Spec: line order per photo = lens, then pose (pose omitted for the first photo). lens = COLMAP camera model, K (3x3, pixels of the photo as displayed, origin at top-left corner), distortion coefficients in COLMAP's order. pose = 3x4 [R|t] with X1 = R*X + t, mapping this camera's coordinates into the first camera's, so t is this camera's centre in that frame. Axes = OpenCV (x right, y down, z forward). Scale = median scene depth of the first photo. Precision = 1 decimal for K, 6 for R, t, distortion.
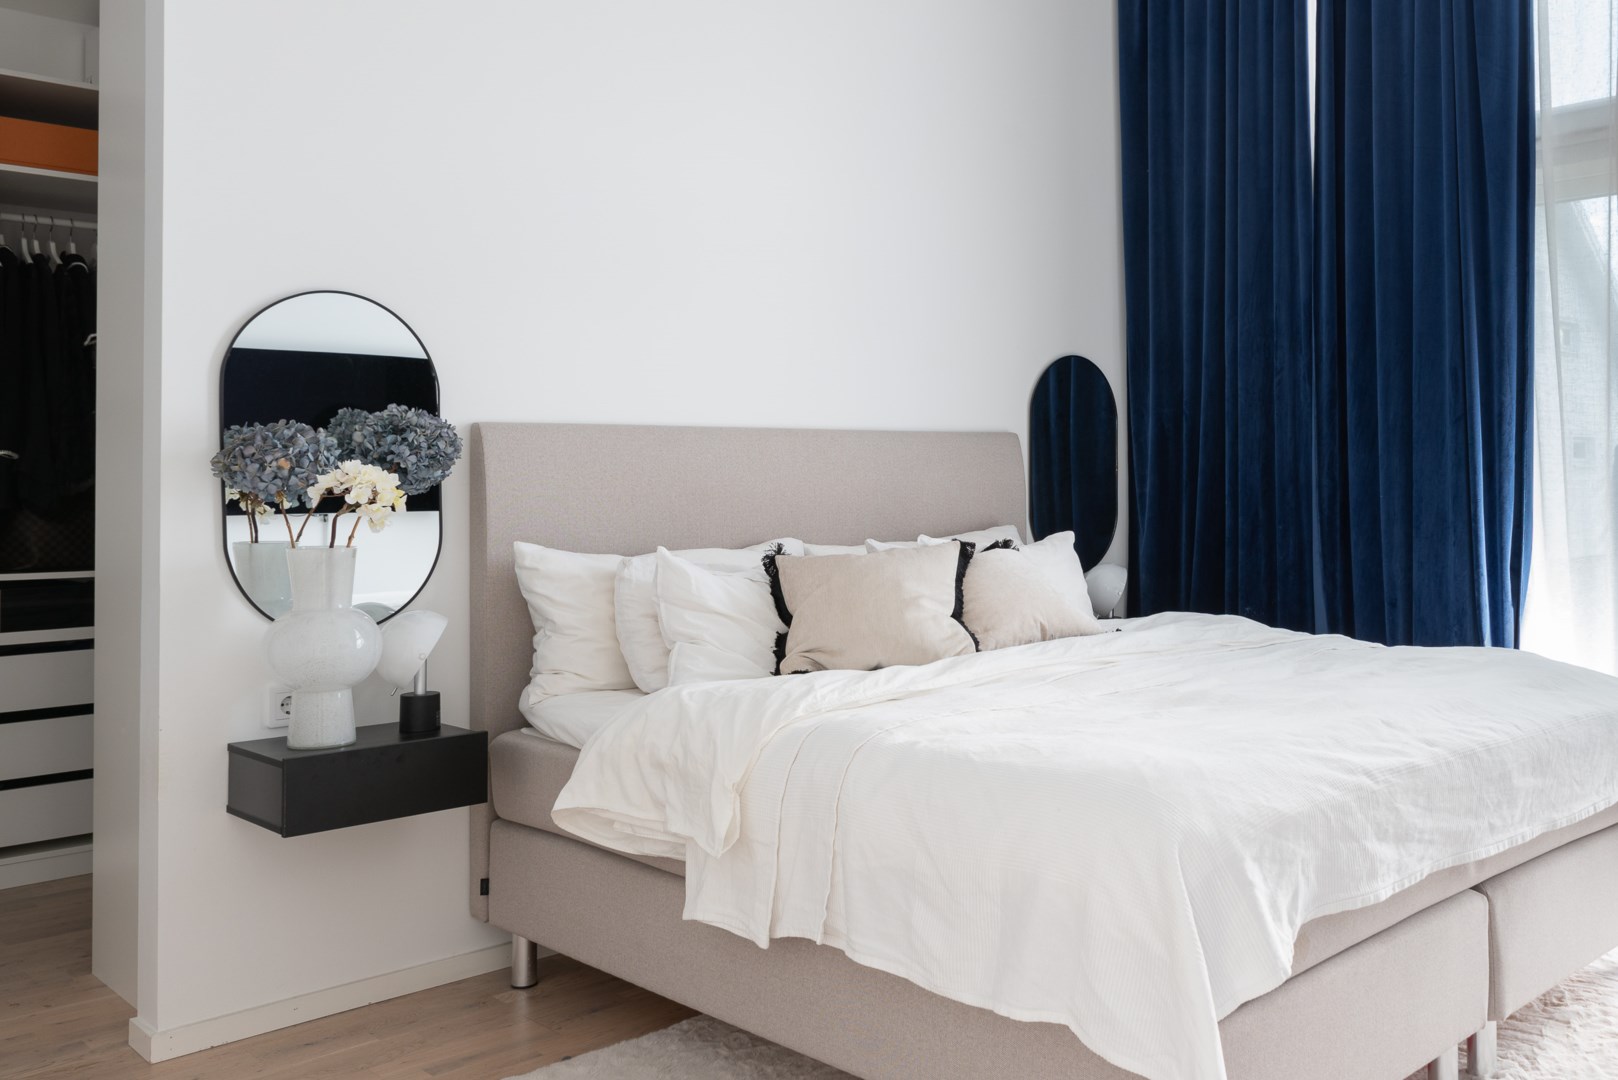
lens RADIAL K [[1062.6, 0, 811.1], [0, 1062.6, 386.9], [0, 0, 1]] dist [-0.000682, -0.002901]
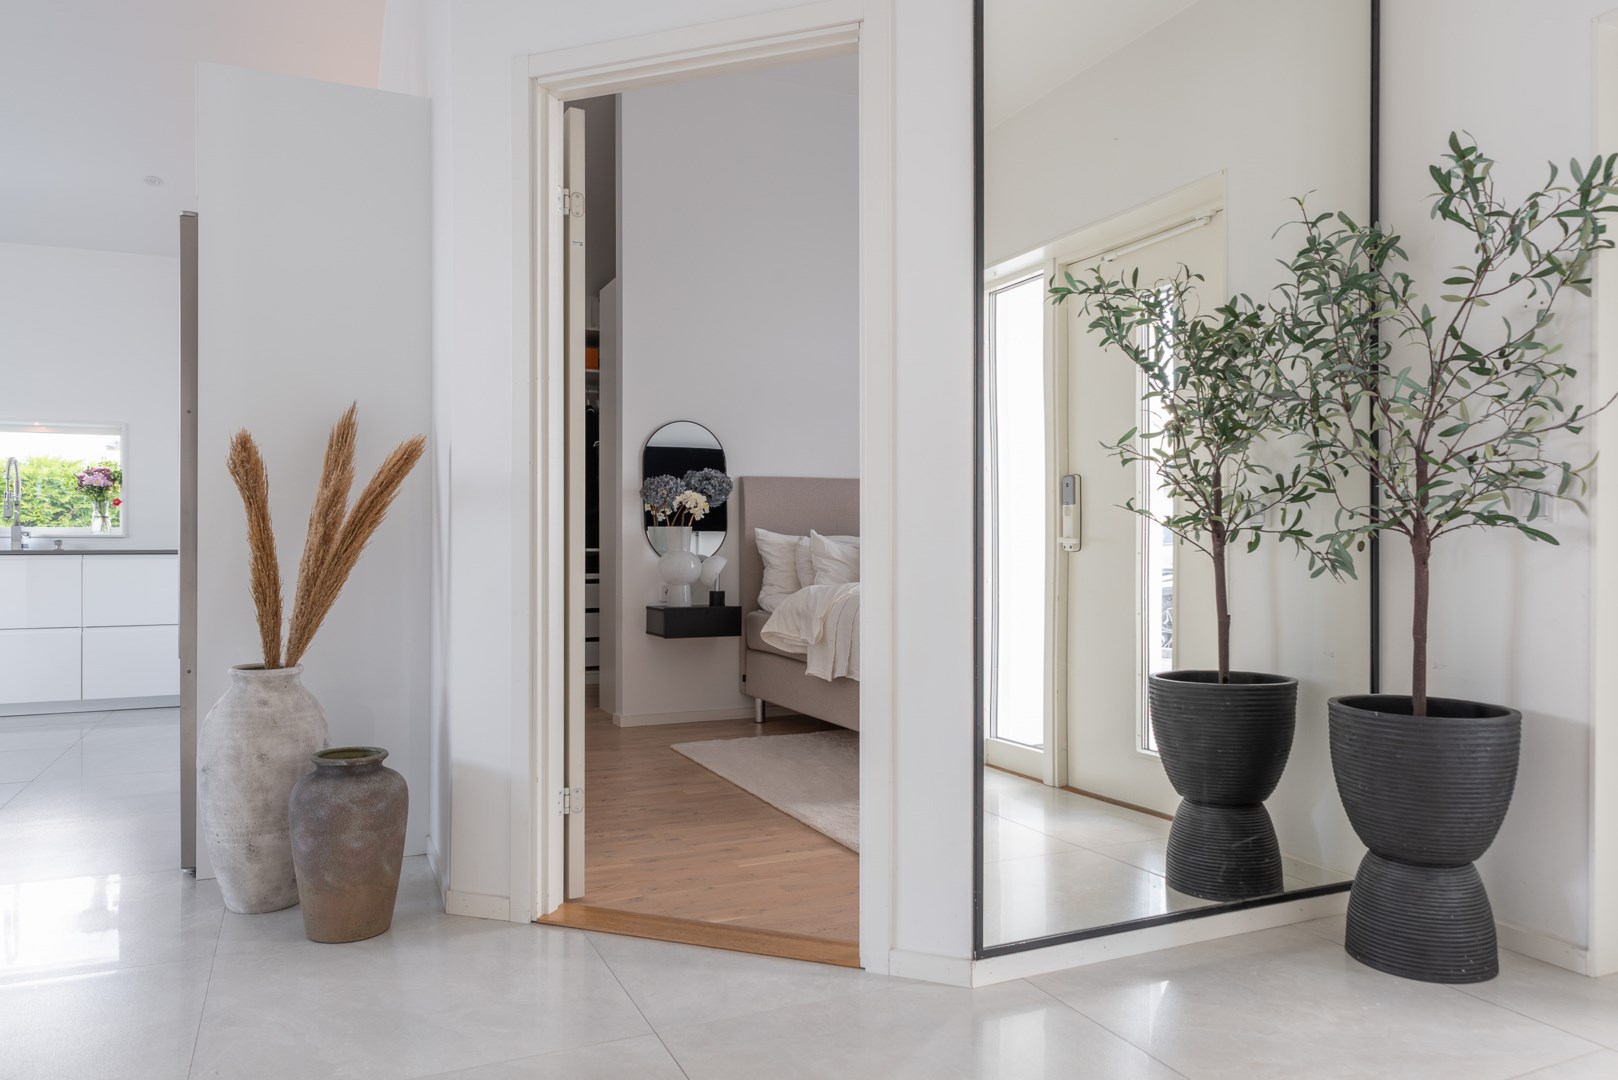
lens RADIAL K [[1070.1, 0, 809.0], [0, 1070.1, 540.0], [0, 0, 1]] dist [0.002549, 0.000048]
pose [[0.923390, 0.012933, -0.383646, 0.733947], [0.003342, 0.999124, 0.041723, 0.077820], [0.383850, -0.039808, 0.922537, -1.115599]]
